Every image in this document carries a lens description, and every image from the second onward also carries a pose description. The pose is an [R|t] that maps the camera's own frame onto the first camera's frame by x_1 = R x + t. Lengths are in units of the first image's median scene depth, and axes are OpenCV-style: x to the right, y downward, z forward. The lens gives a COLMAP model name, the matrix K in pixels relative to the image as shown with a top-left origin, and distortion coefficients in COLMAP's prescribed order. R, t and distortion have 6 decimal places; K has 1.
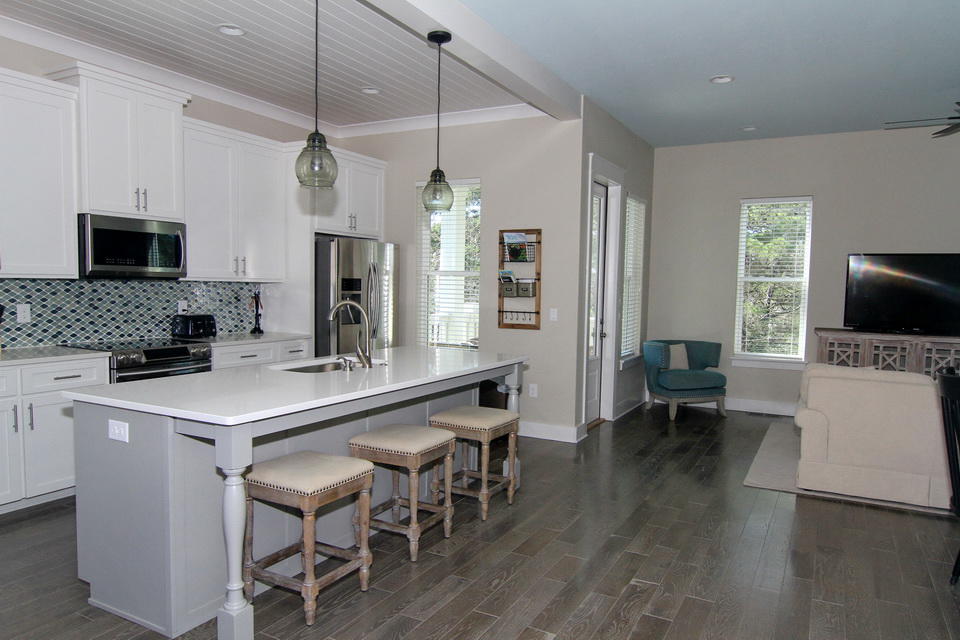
lens RADIAL K [[655.0, 0, 483.3], [0, 655.0, 330.8], [0, 0, 1]] dist [-0.004832, -0.005449]
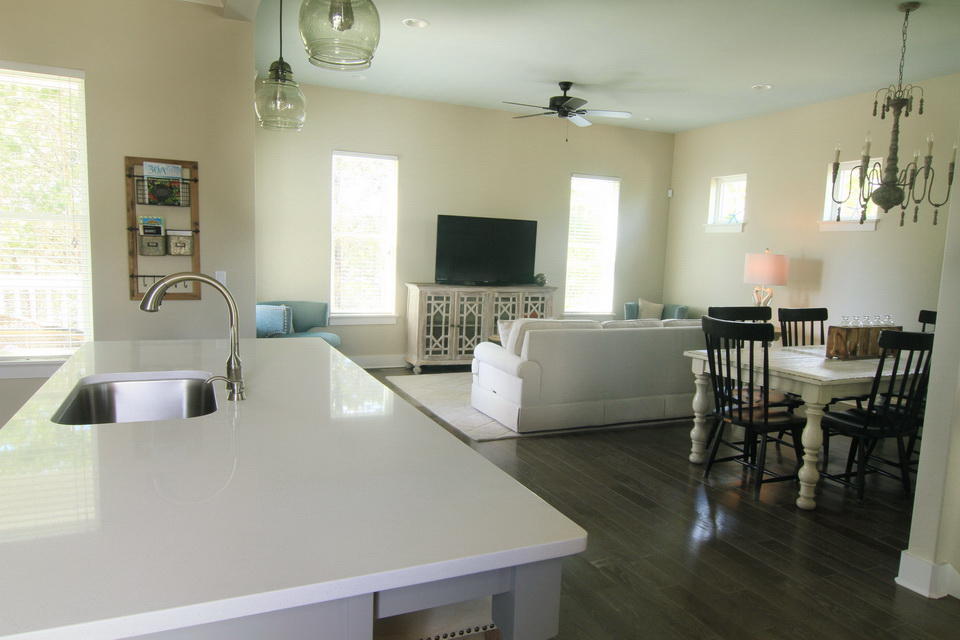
lens RADIAL K [[655.0, 0, 483.3], [0, 655.0, 330.8], [0, 0, 1]] dist [-0.004832, -0.005449]
pose [[0.607110, -0.091667, 0.789313, -0.310244], [0.030066, 0.995262, 0.092459, -0.025744], [-0.794049, -0.032401, 0.606989, 0.295666]]
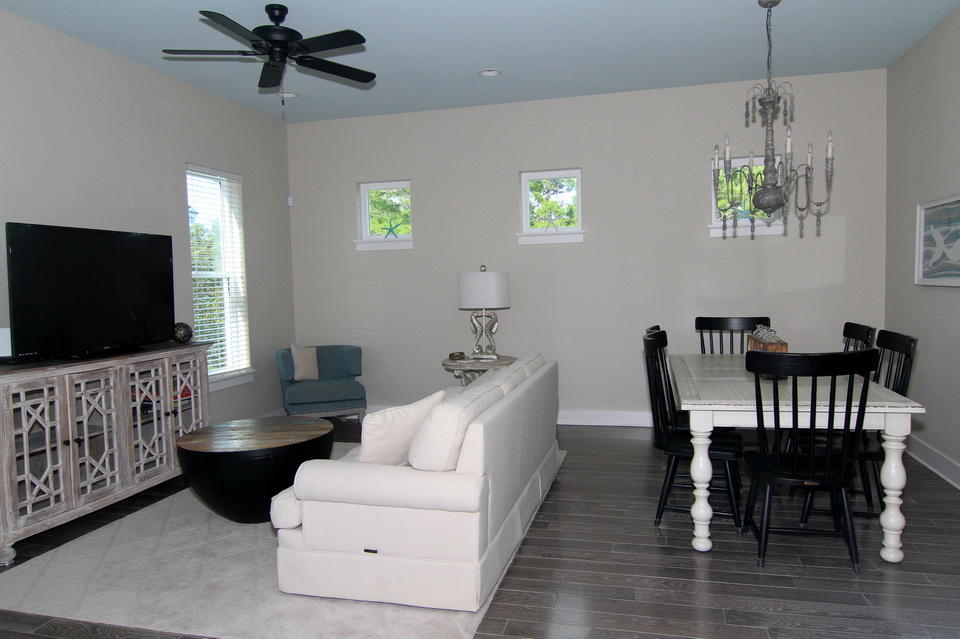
lens RADIAL K [[681.5, 0, 480.0], [0, 681.5, 319.5], [0, 0, 1]] dist [-0.000609, -0.000504]
pose [[-0.241778, -0.069107, 0.967868, -0.083777], [0.089073, 0.991669, 0.093057, -0.064340], [-0.966235, 0.108710, -0.233608, 0.852129]]
